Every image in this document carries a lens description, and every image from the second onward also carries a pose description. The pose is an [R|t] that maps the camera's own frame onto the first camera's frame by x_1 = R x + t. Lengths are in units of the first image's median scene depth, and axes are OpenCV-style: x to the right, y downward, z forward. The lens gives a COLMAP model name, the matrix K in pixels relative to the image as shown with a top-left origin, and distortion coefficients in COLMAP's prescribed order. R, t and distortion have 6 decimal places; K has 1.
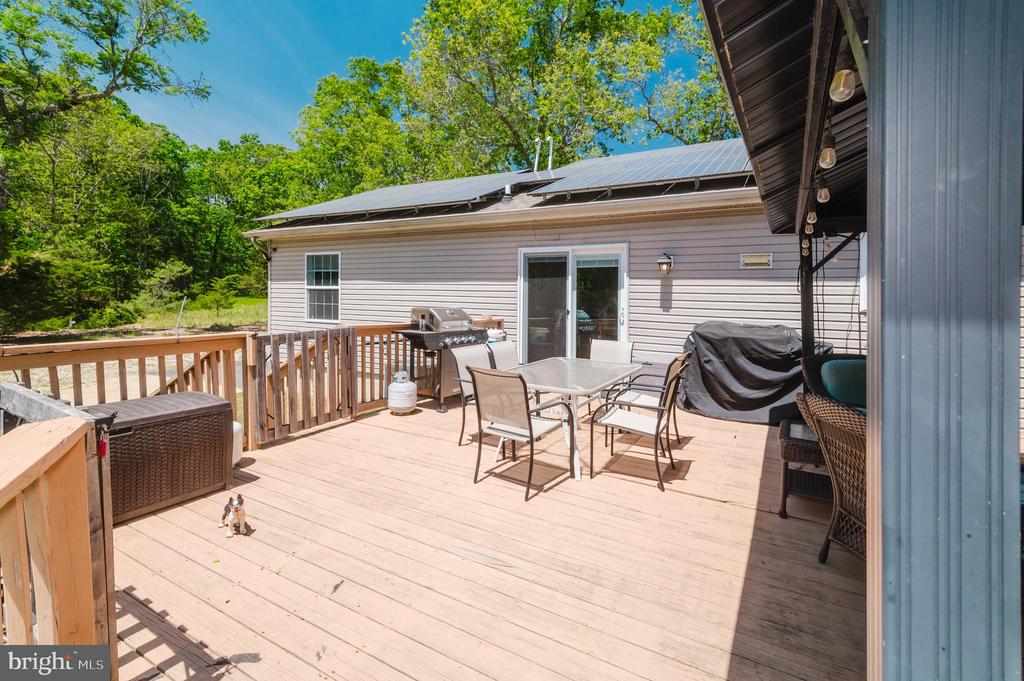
lens RADIAL K [[482.4, 0, 521.4], [0, 482.4, 319.3], [0, 0, 1]] dist [0.015273, -0.009204]
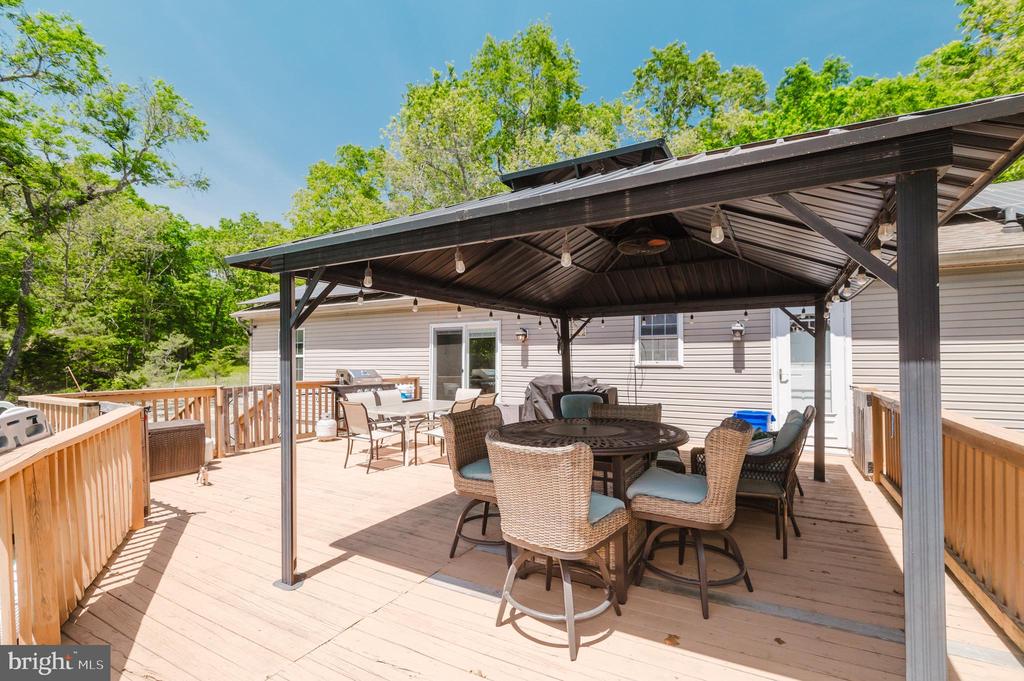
lens RADIAL K [[482.4, 0, 518.6], [0, 482.4, 361.4], [0, 0, 1]] dist [0.015273, -0.009204]
pose [[0.999782, -0.019944, -0.006205, 0.086903], [0.019652, 0.998836, -0.044052, 0.006895], [0.007077, 0.043921, 0.999010, -0.118995]]
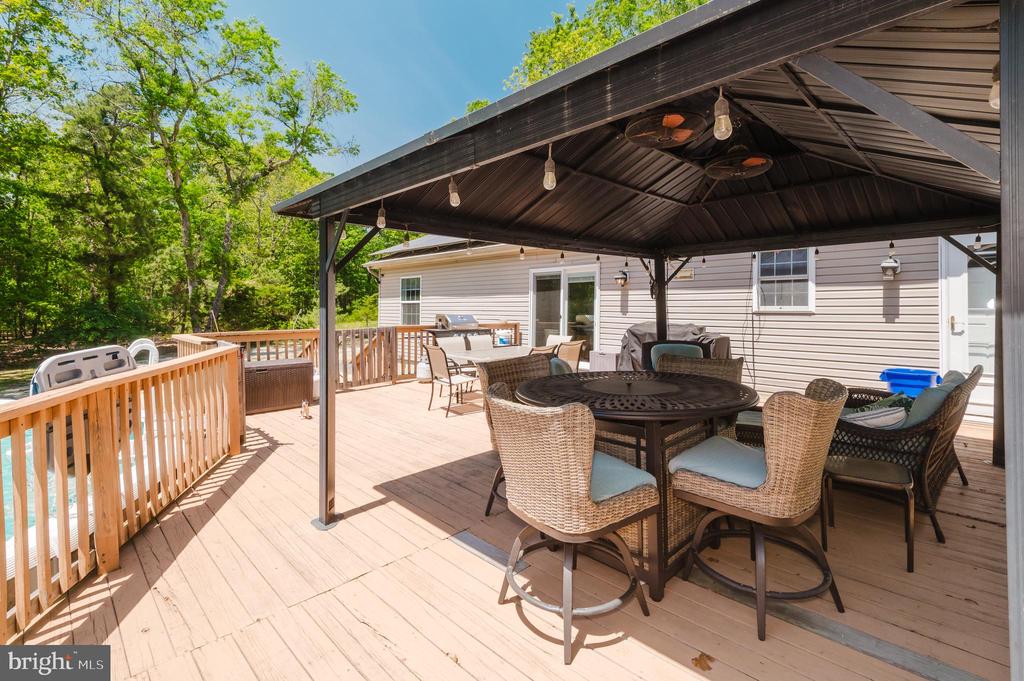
lens RADIAL K [[482.4, 0, 511.8], [0, 482.4, 313.1], [0, 0, 1]] dist [0.015273, -0.009204]
pose [[0.958360, -0.015144, -0.285162, 0.112825], [0.005260, 0.999360, -0.035394, 0.006974], [0.285515, 0.032421, 0.957826, -0.100154]]
